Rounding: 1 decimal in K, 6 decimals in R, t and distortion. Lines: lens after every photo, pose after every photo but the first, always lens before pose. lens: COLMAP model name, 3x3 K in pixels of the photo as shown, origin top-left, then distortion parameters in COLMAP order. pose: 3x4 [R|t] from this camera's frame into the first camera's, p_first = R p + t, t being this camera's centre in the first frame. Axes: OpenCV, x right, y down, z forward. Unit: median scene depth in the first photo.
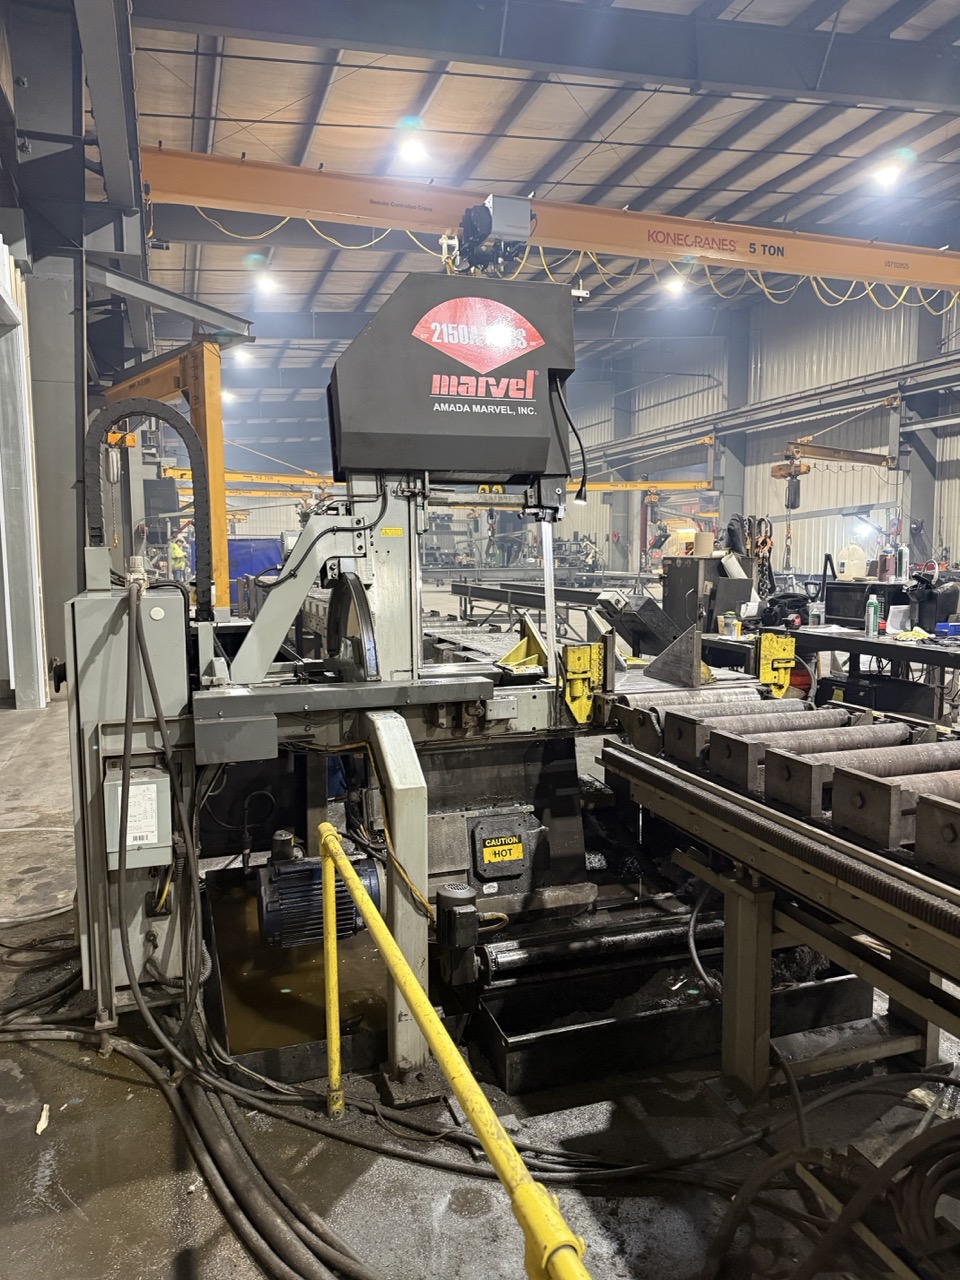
lens RADIAL K [[905.6, 0, 491.8], [0, 905.6, 639.0], [0, 0, 1]] dist [0.112967, -0.109041]
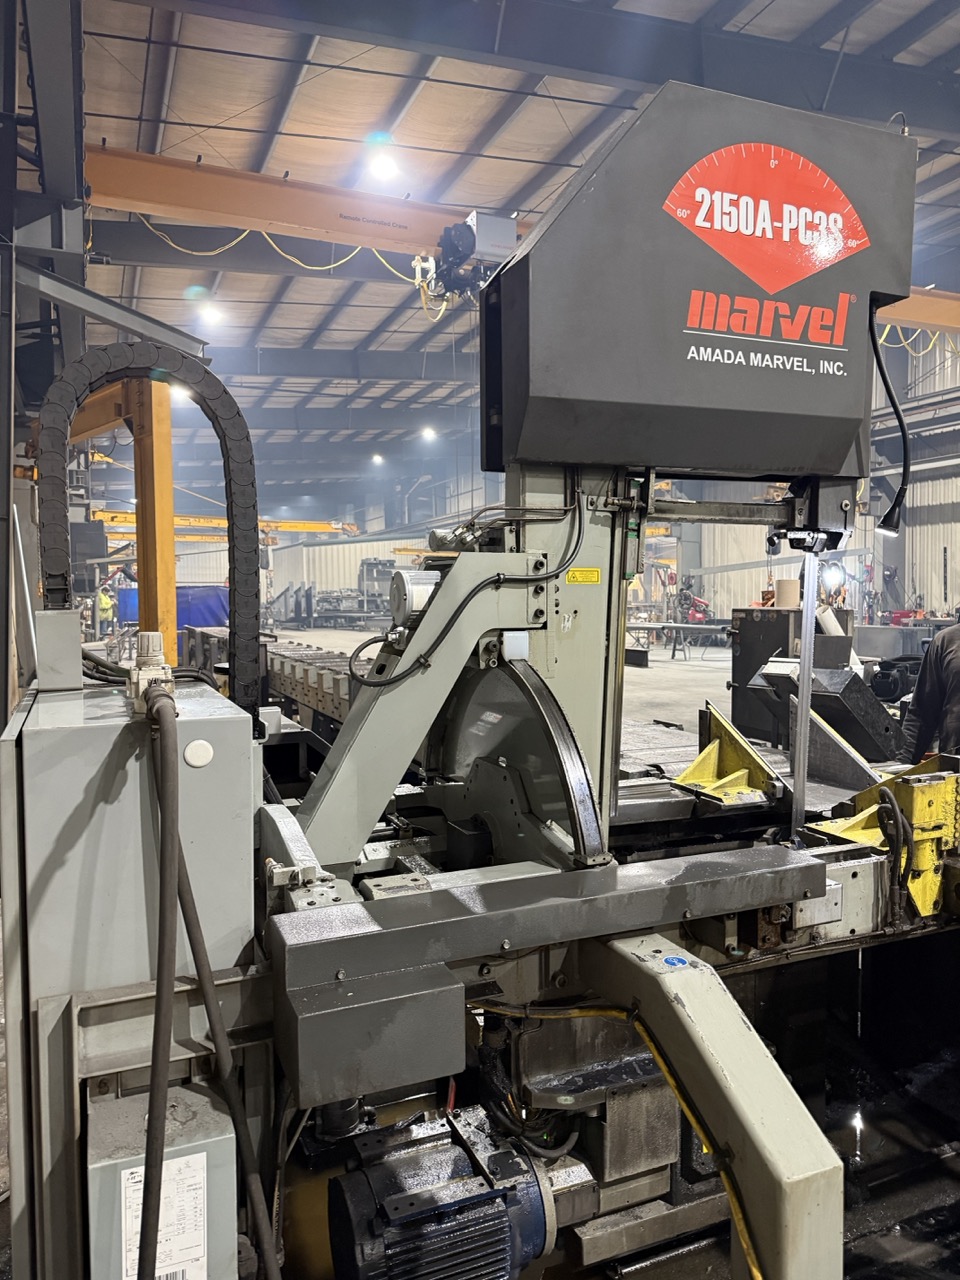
lens RADIAL K [[895.3, 0, 480.0], [0, 895.3, 640.0], [0, 0, 1]] dist [0.096822, -0.097291]
pose [[0.997490, -0.006203, 0.070535, -0.060442], [0.009621, 0.998790, -0.048228, -0.015049], [-0.070150, 0.048785, 0.996343, 0.124196]]
